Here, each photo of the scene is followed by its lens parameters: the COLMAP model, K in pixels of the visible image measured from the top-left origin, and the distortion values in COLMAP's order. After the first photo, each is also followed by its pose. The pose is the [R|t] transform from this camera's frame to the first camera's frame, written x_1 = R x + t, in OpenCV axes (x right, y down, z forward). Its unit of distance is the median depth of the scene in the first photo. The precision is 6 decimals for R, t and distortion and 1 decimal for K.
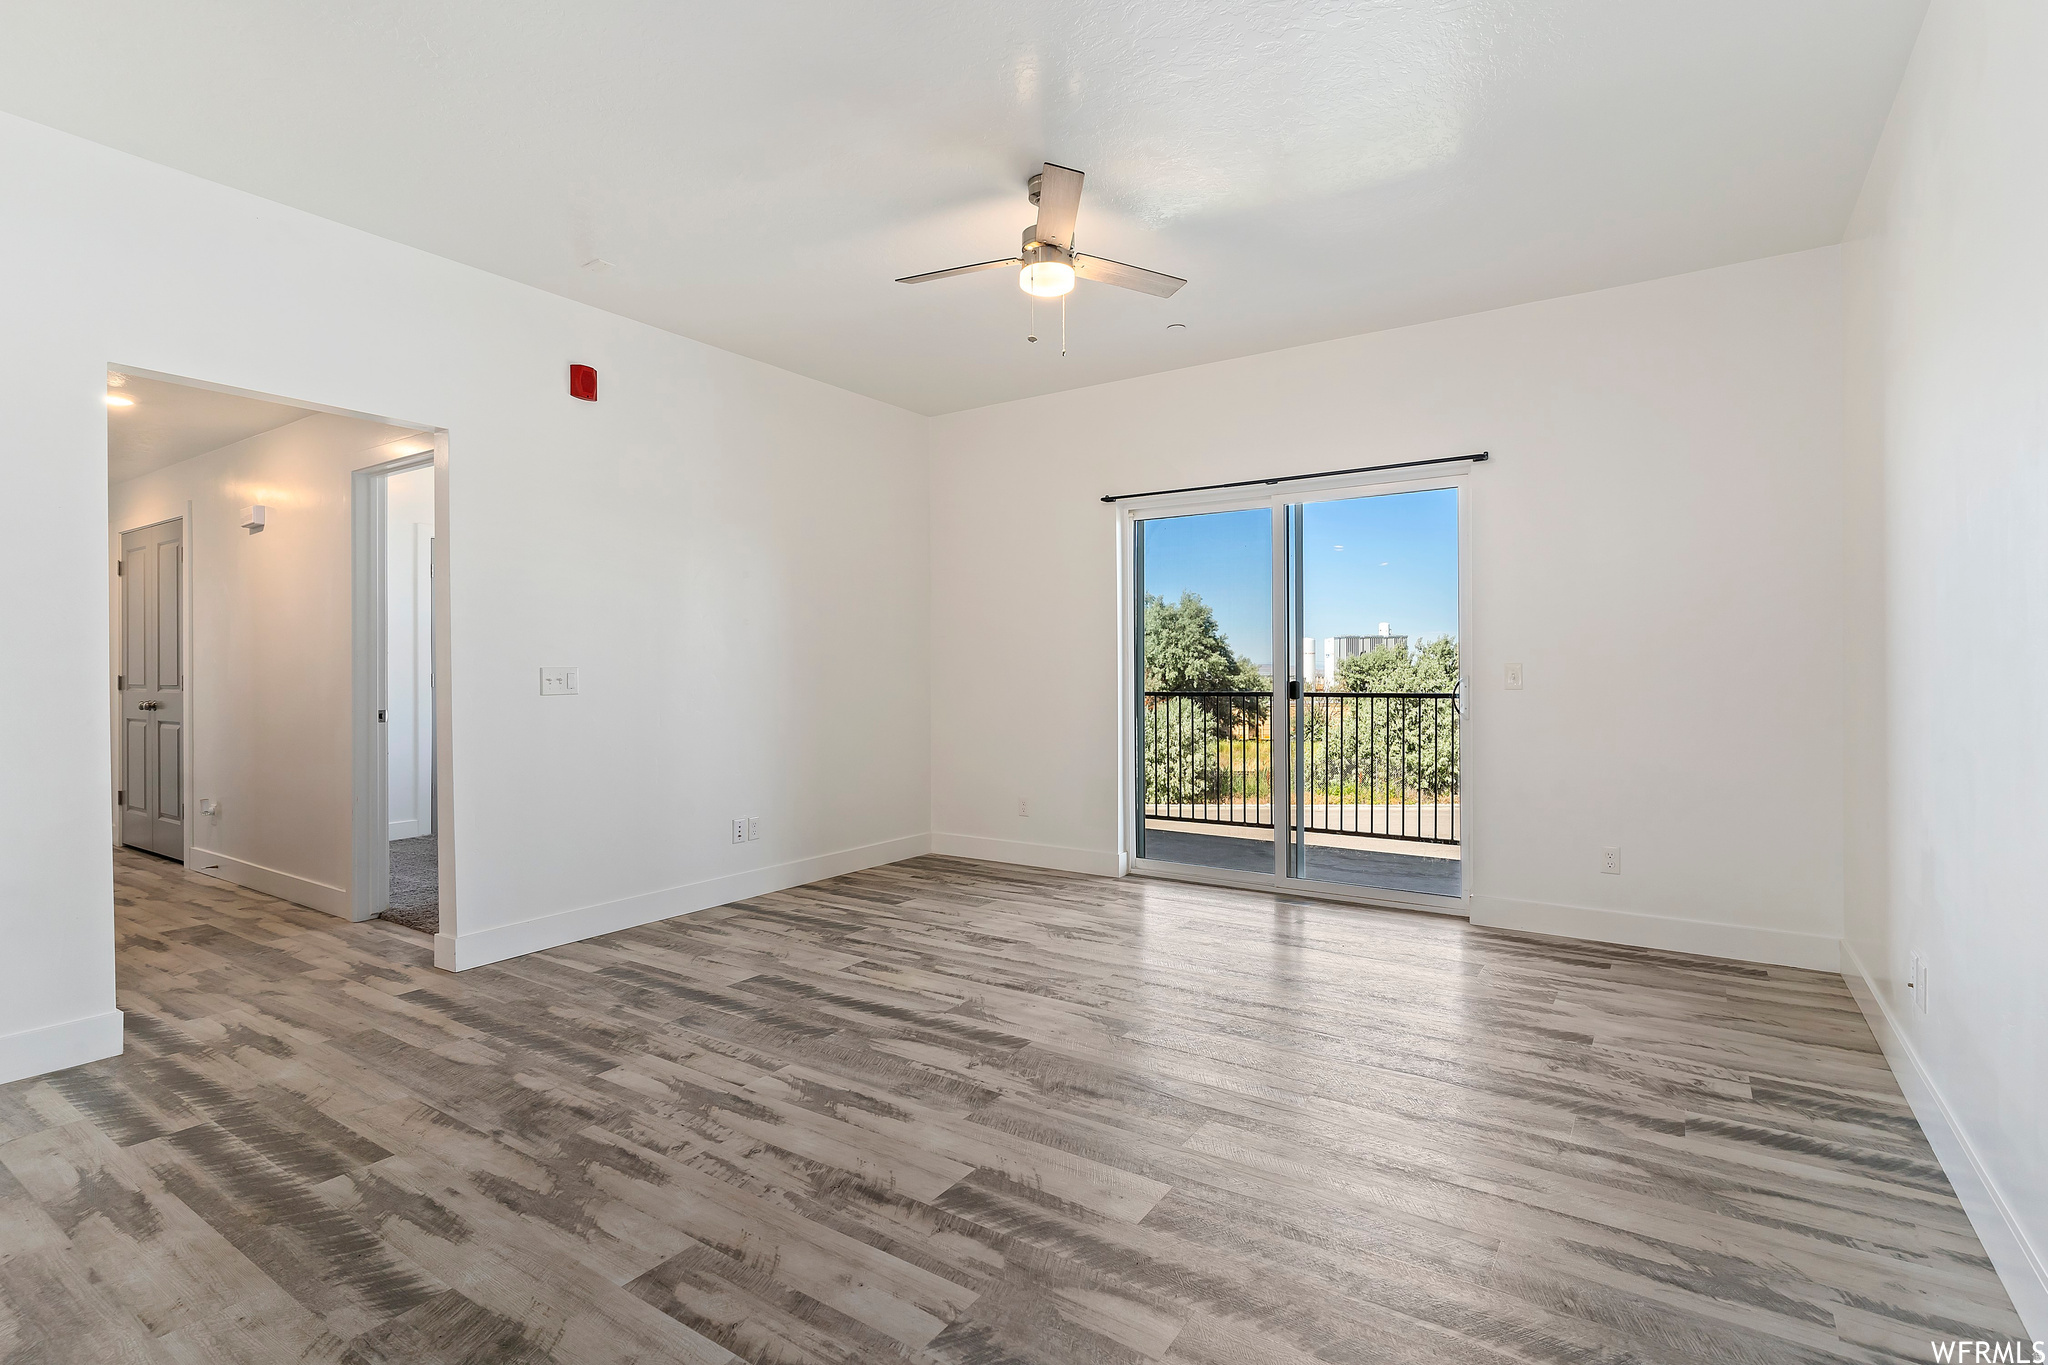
lens RADIAL K [[987.3, 0, 1021.0], [0, 987.3, 678.8], [0, 0, 1]] dist [0.001944, -0.000494]
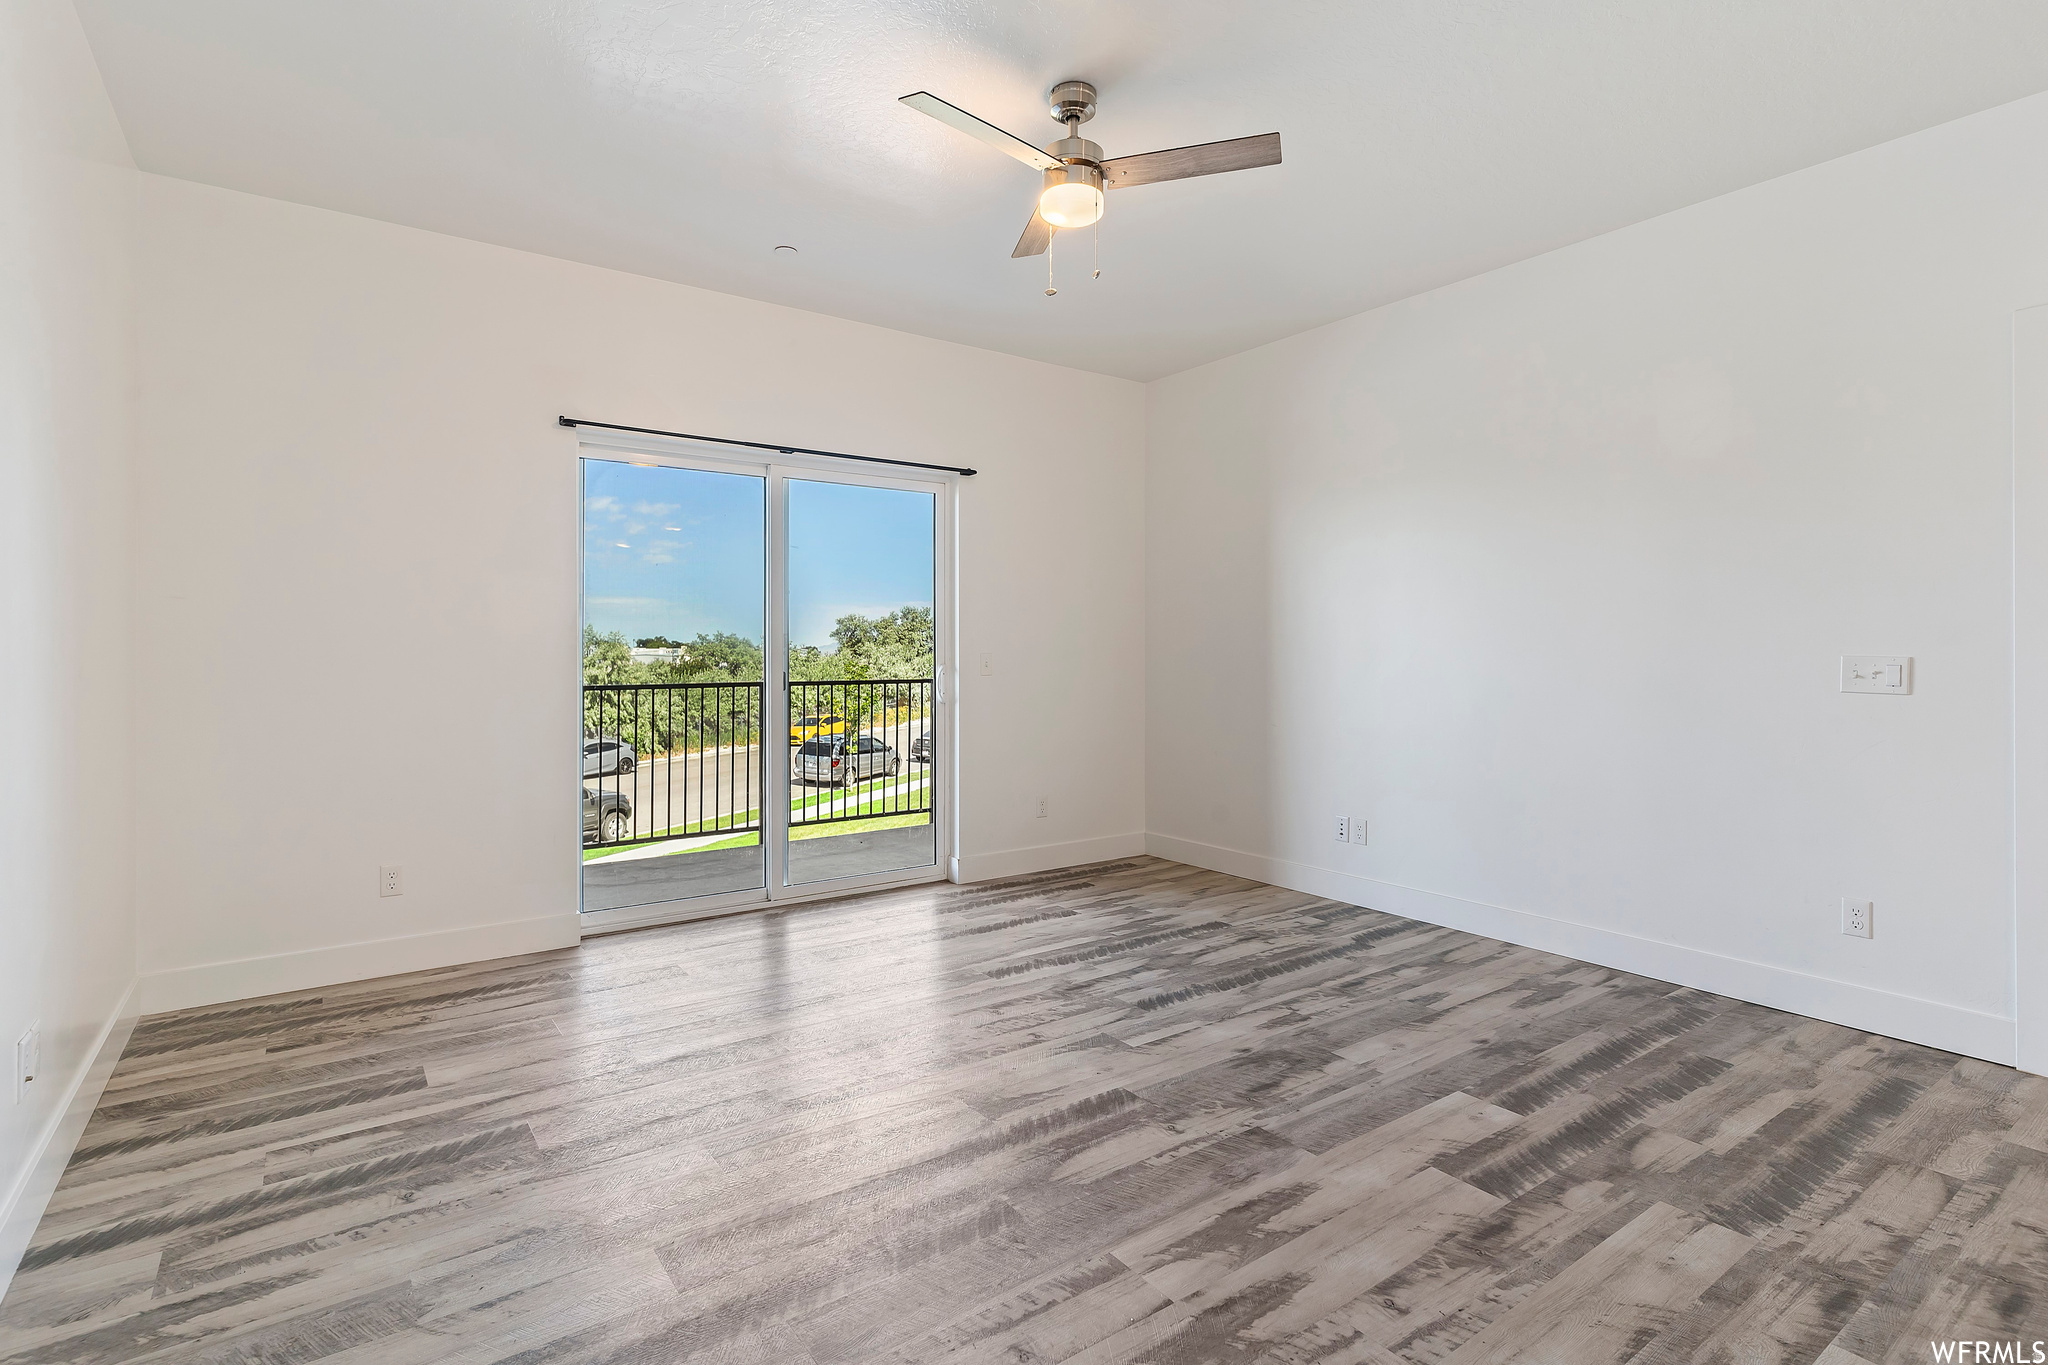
lens RADIAL K [[987.3, 0, 1021.3], [0, 987.3, 666.1], [0, 0, 1]] dist [0.001944, -0.000494]
pose [[0.349636, -0.008960, 0.936843, -0.975239], [0.010890, 0.999926, 0.005498, -0.009607], [-0.936822, 0.008280, 0.349708, 0.914627]]
